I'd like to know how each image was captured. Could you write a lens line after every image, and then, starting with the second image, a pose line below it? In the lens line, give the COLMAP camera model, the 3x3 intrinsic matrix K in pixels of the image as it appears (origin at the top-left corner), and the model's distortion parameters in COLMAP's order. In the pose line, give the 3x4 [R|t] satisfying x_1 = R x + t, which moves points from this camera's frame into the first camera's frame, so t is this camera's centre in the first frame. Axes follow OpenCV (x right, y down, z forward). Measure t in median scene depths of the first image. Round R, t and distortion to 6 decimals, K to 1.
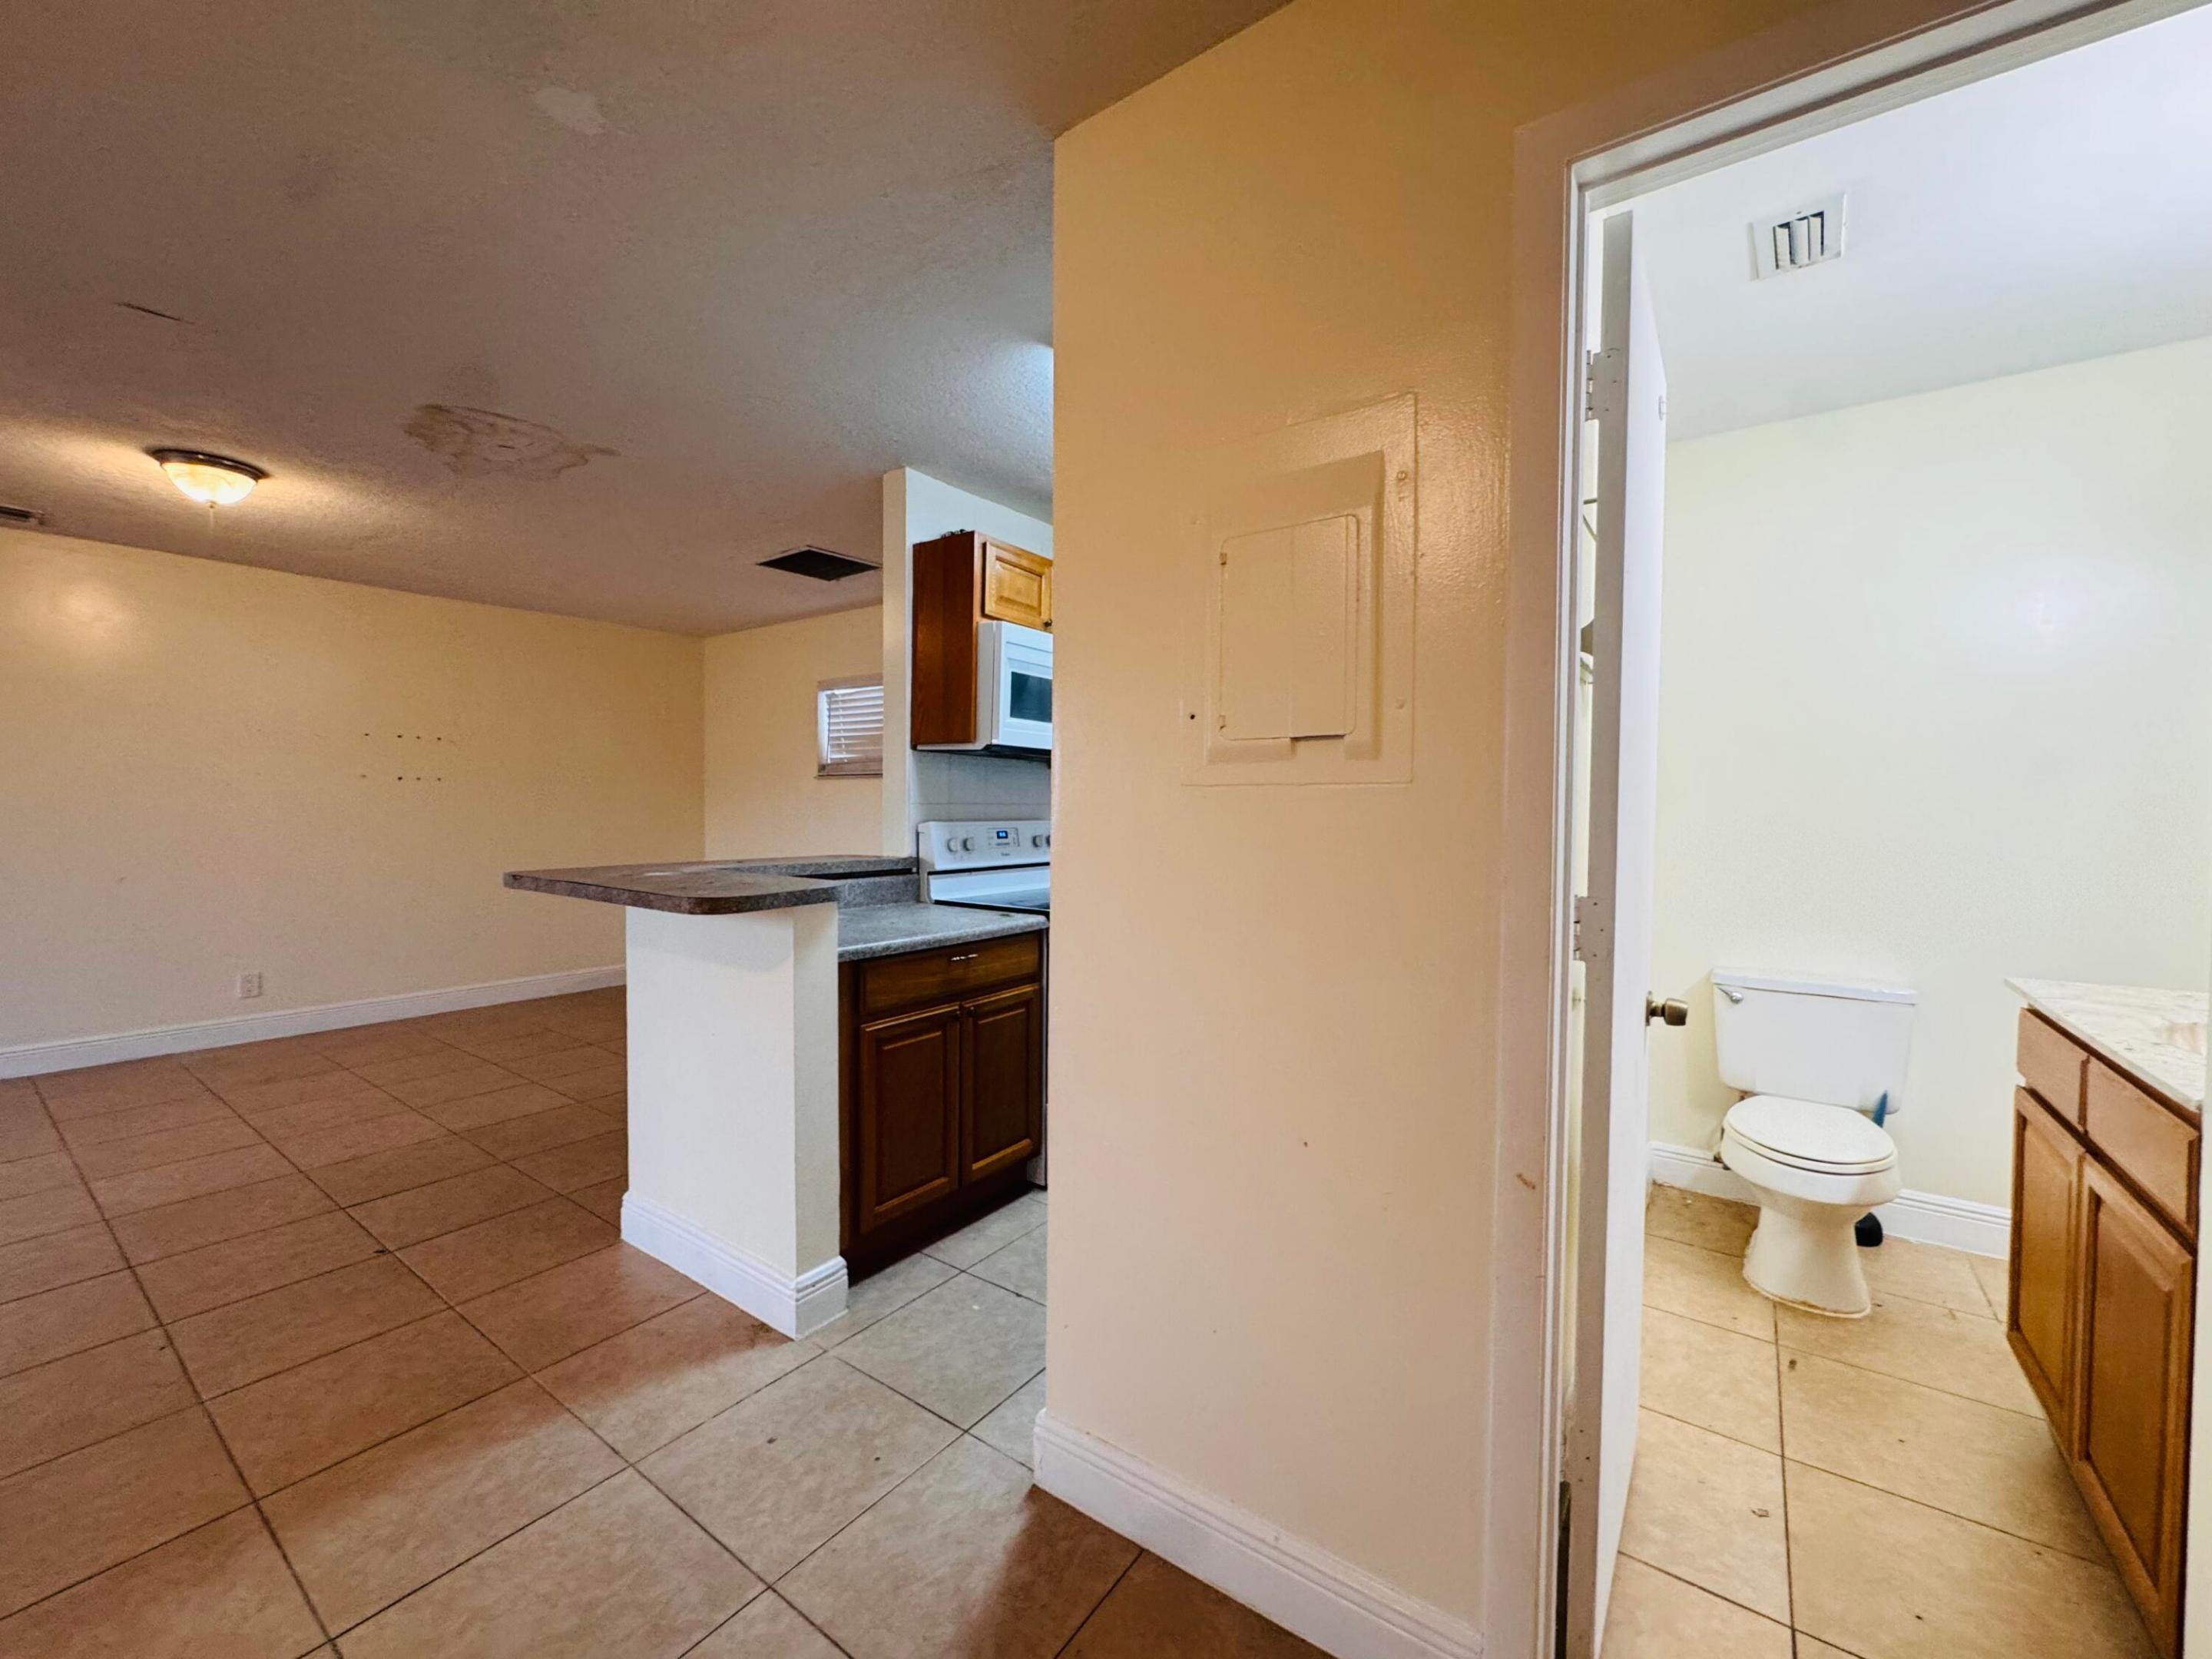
lens RADIAL K [[889.3, 0, 1101.5], [0, 889.3, 827.1], [0, 0, 1]] dist [-0.004189, 0.000384]
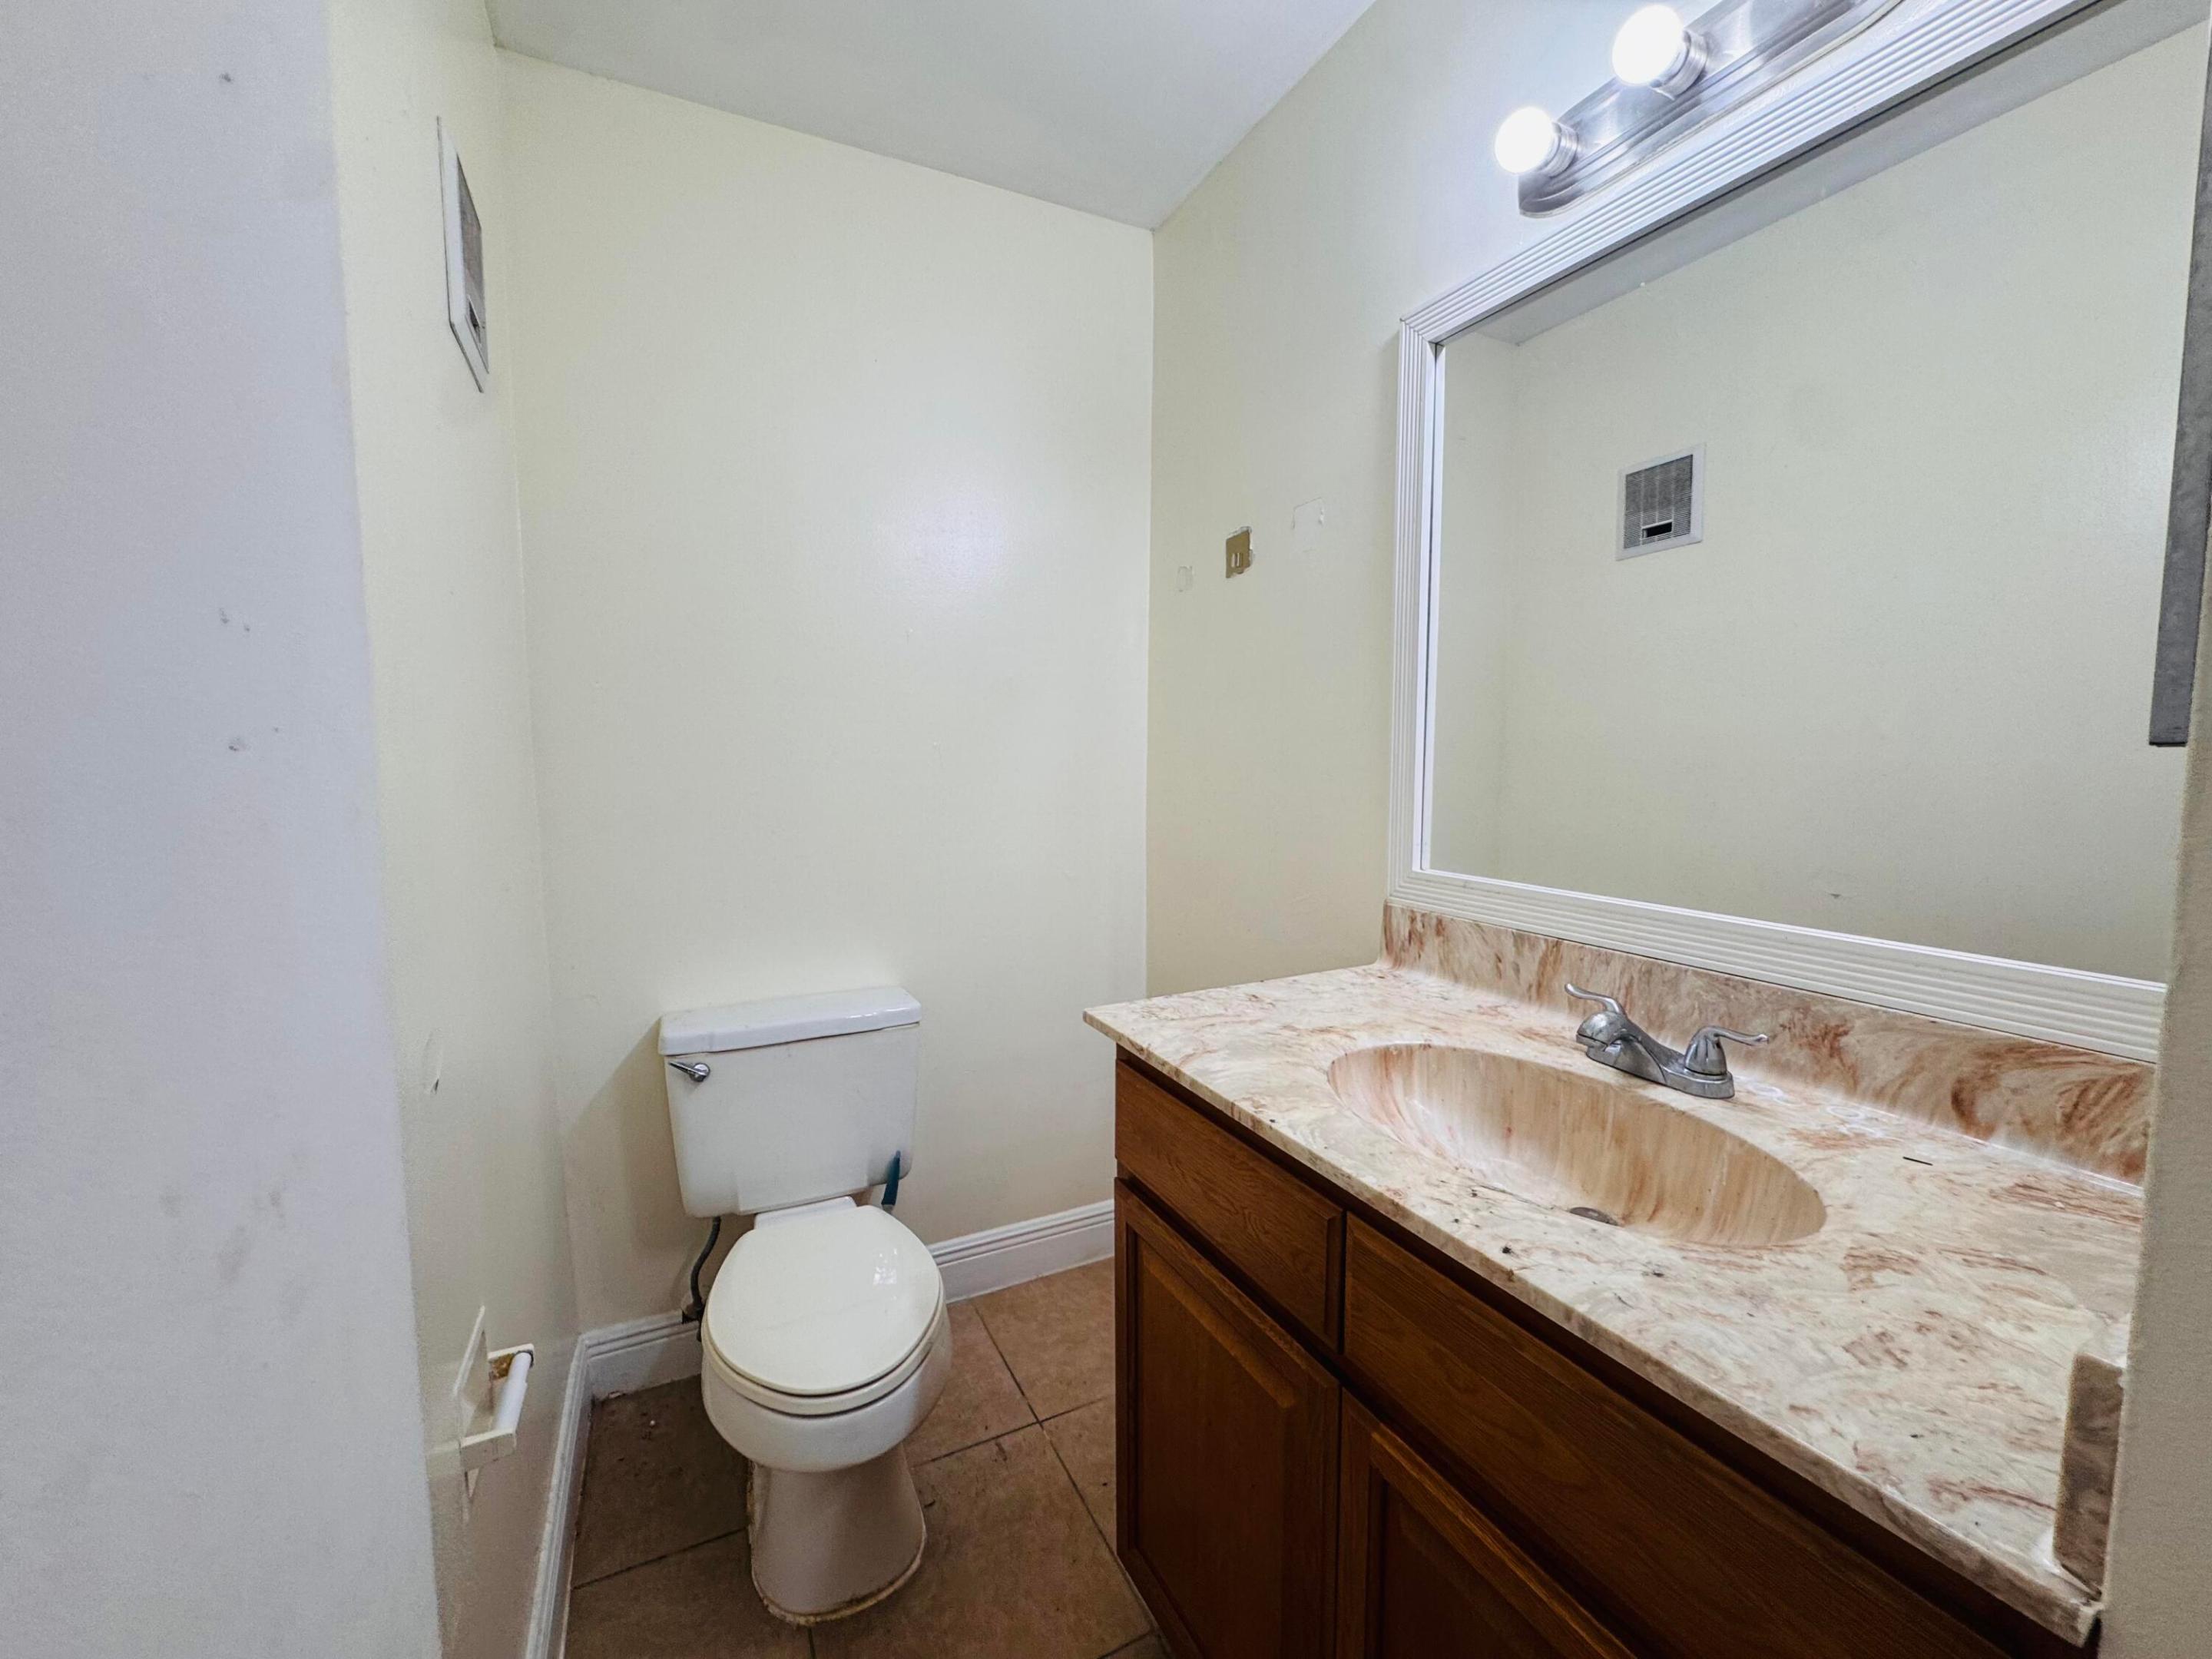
lens RADIAL K [[893.4, 0, 1097.8], [0, 893.4, 831.4], [0, 0, 1]] dist [-0.005138, 0.000201]
pose [[0.472566, -0.086787, 0.877012, 0.379428], [0.030691, 0.996156, 0.082039, -0.008582], [-0.880761, -0.011852, 0.473413, 0.554425]]
